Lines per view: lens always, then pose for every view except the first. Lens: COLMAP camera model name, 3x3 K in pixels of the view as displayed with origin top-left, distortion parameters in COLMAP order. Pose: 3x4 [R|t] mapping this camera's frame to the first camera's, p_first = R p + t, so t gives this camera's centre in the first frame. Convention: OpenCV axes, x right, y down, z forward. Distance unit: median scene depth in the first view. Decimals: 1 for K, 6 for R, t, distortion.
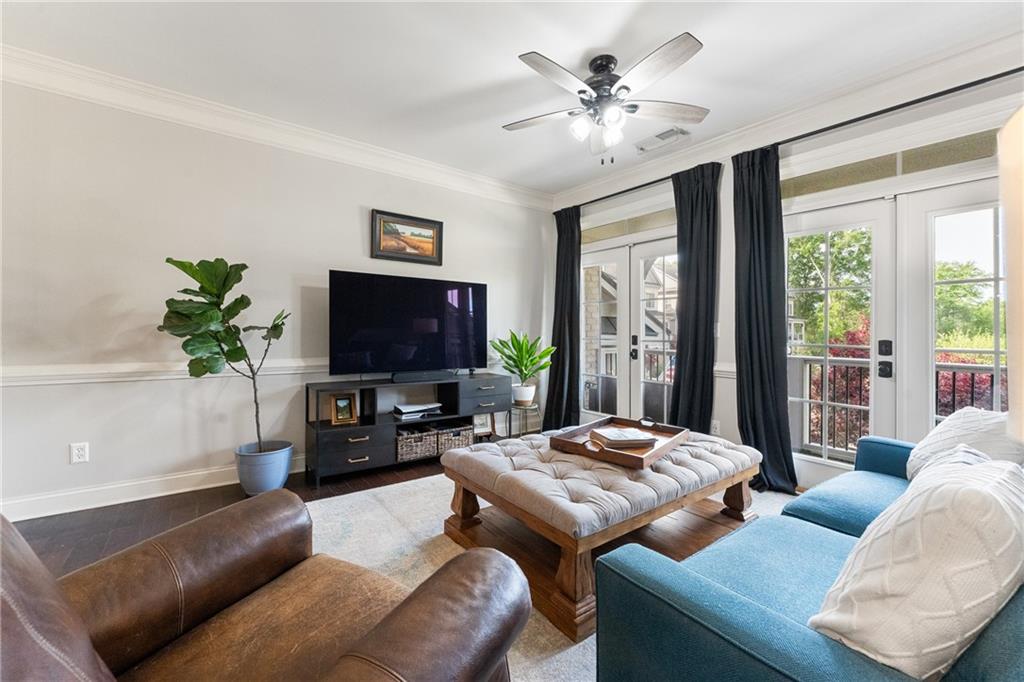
lens RADIAL K [[416.0, 0, 513.0], [0, 416.0, 308.2], [0, 0, 1]] dist [0.001155, 0.000021]
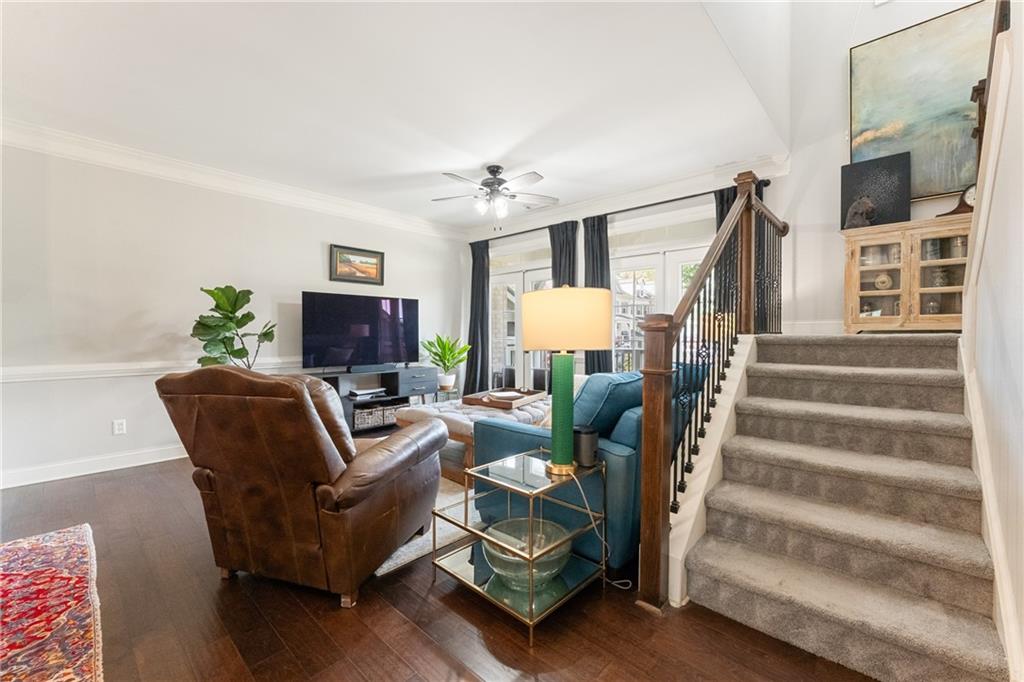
lens RADIAL K [[416.0, 0, 513.0], [0, 416.0, 308.2], [0, 0, 1]] dist [0.001155, 0.000021]
pose [[0.983358, -0.003979, 0.181637, -0.007336], [0.005284, 0.999964, -0.006701, -0.020208], [-0.181603, 0.007549, 0.983343, -0.403533]]
